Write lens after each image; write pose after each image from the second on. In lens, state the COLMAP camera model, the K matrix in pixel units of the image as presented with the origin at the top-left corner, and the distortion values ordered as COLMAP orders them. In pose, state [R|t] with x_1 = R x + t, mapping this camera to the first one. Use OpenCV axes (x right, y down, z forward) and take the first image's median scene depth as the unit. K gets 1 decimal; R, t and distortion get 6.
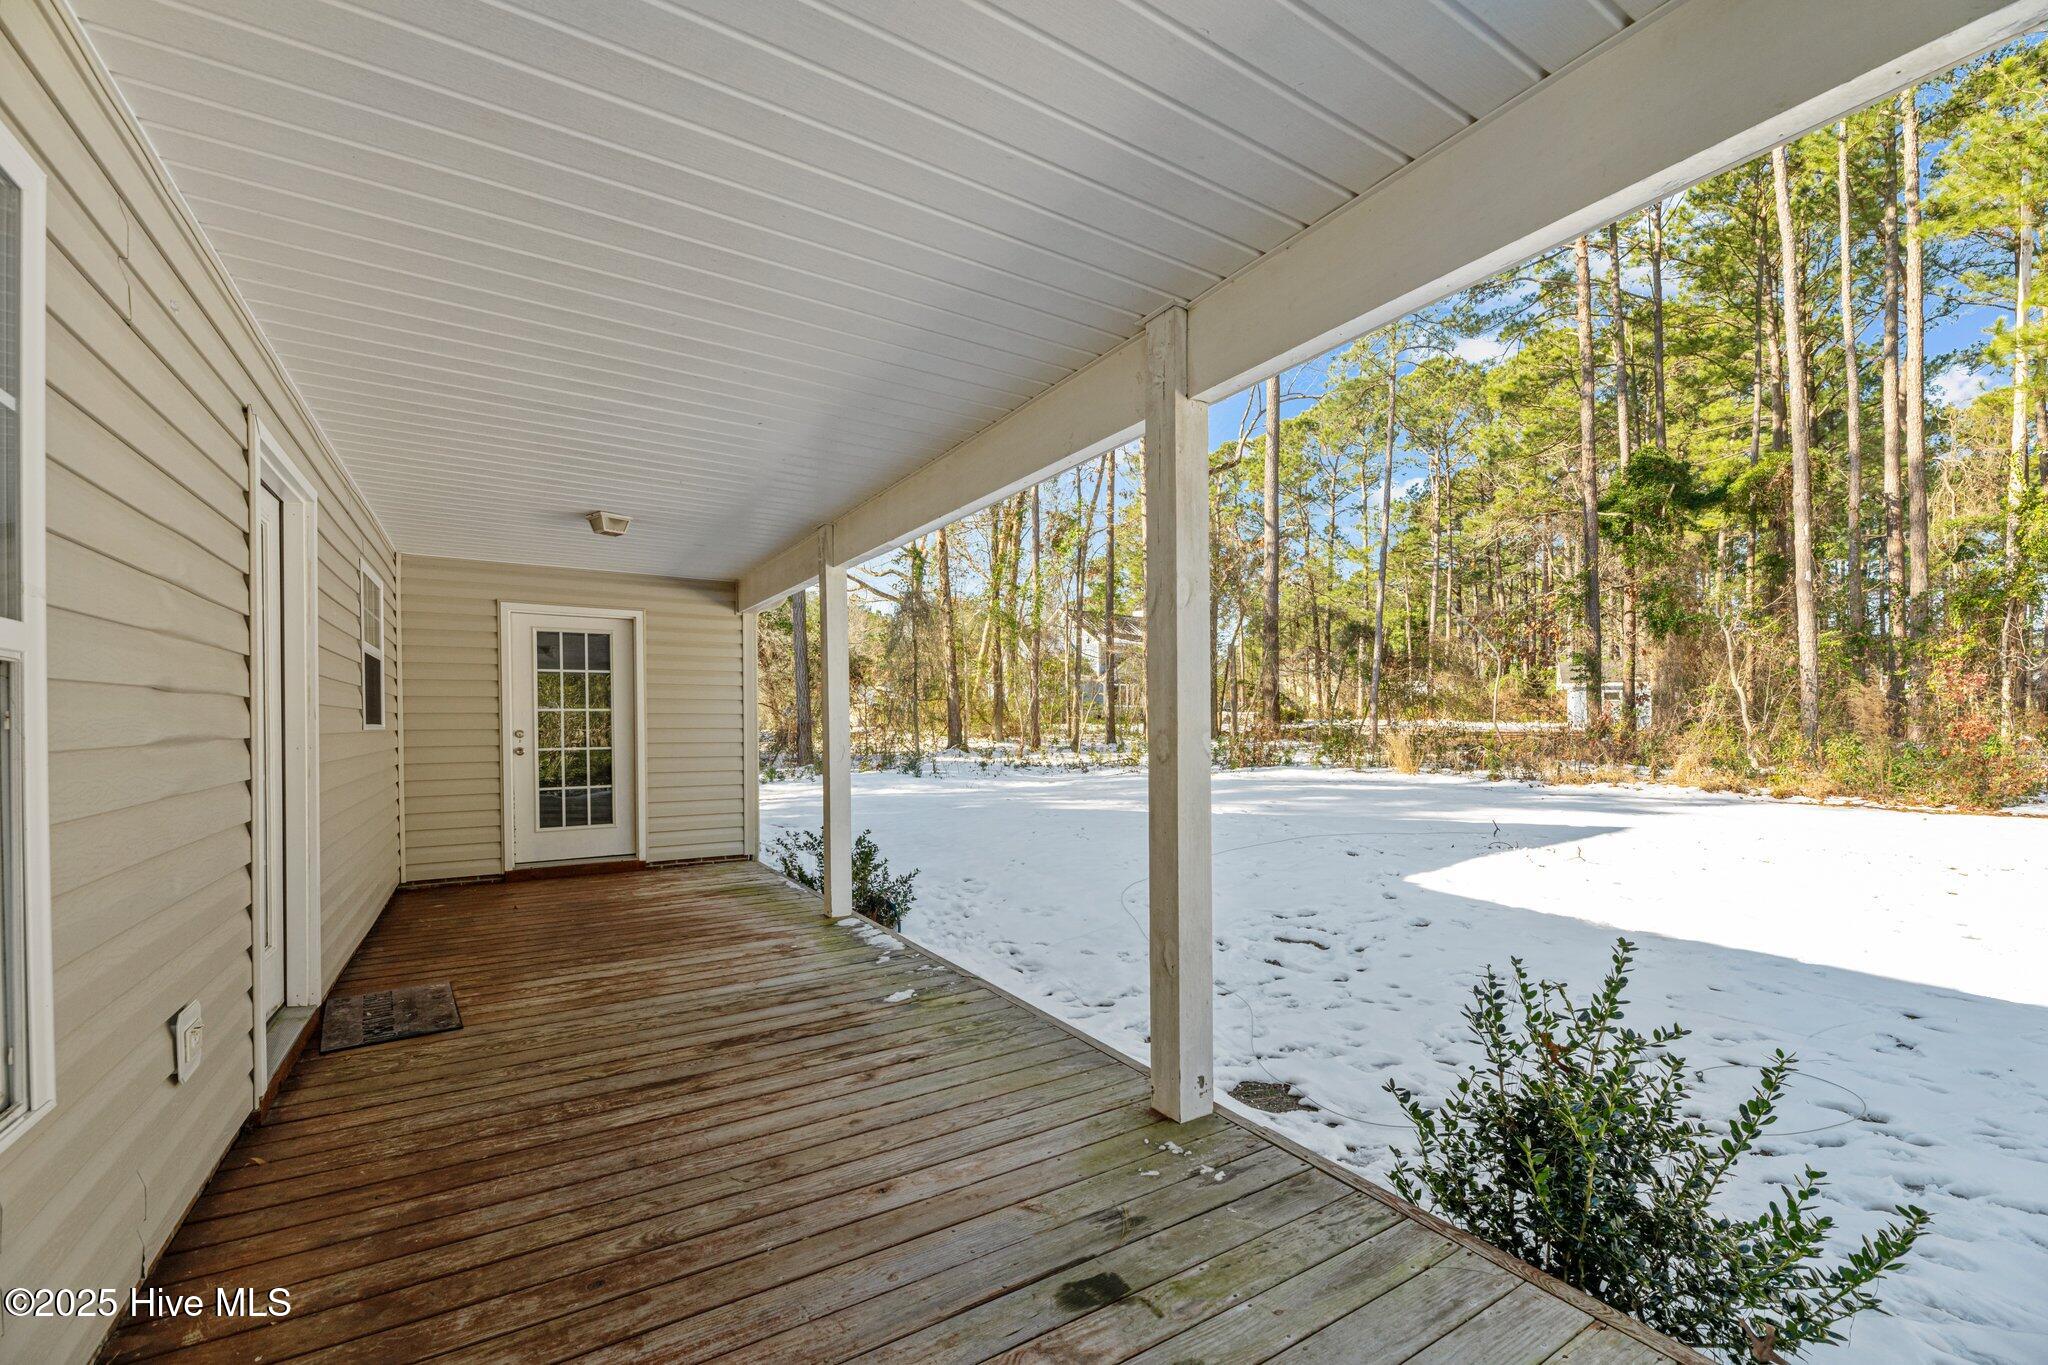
lens RADIAL K [[829.3, 0, 1034.5], [0, 829.3, 726.0], [0, 0, 1]] dist [0.000174, -0.002710]
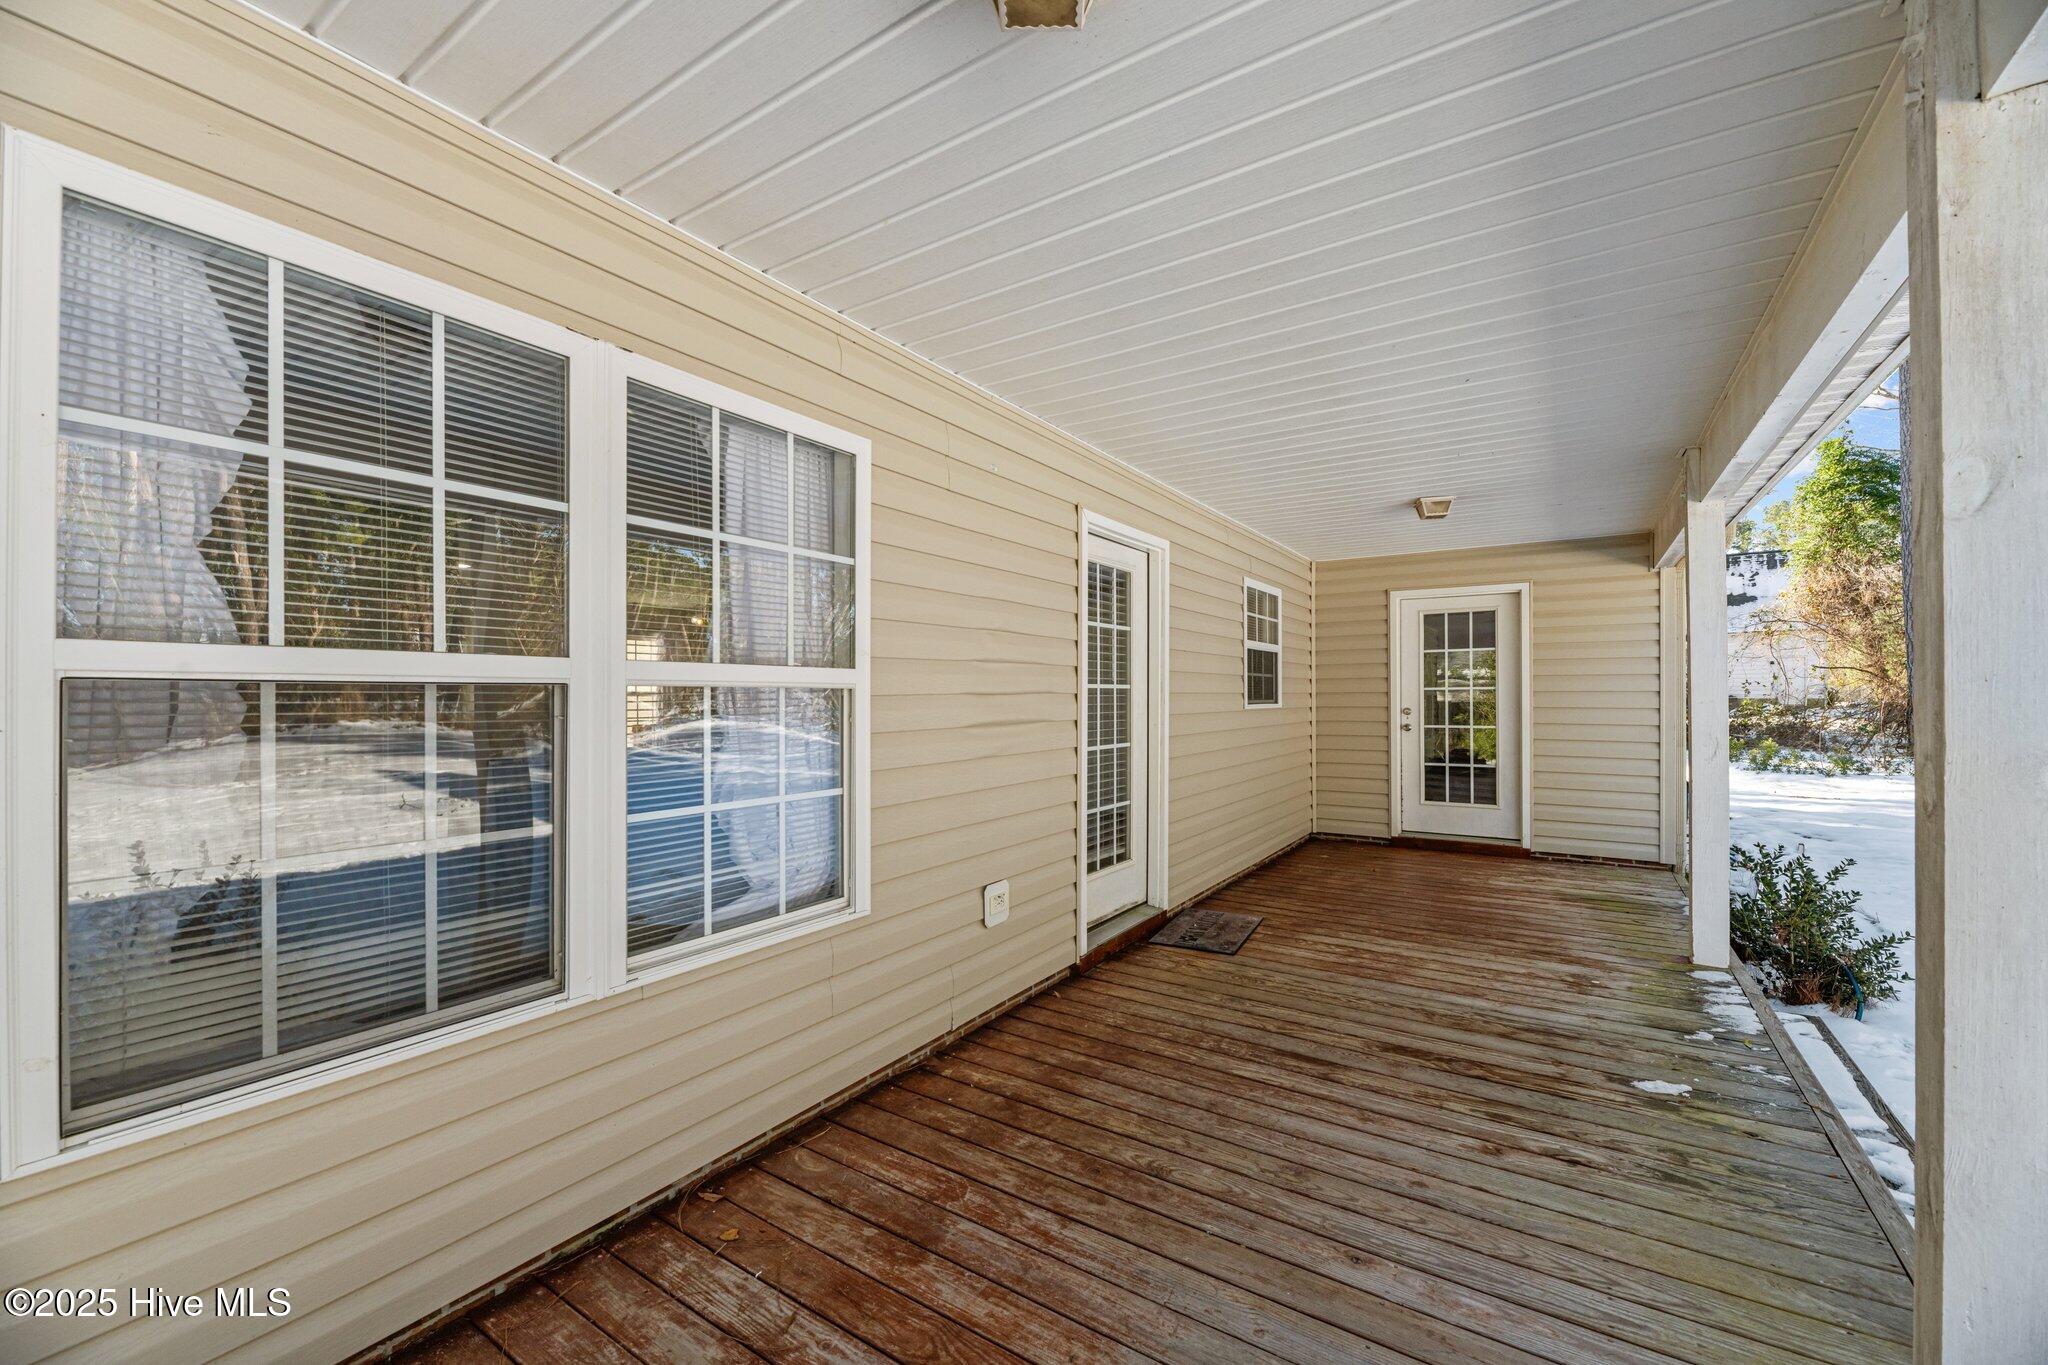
lens RADIAL K [[829.3, 0, 1032.6], [0, 829.3, 689.4], [0, 0, 1]] dist [0.000174, -0.002710]
pose [[0.418627, -0.003349, -0.908152, 0.256913], [-0.001570, 0.999989, -0.004411, -0.021821], [0.908157, 0.003272, 0.418618, 0.173417]]
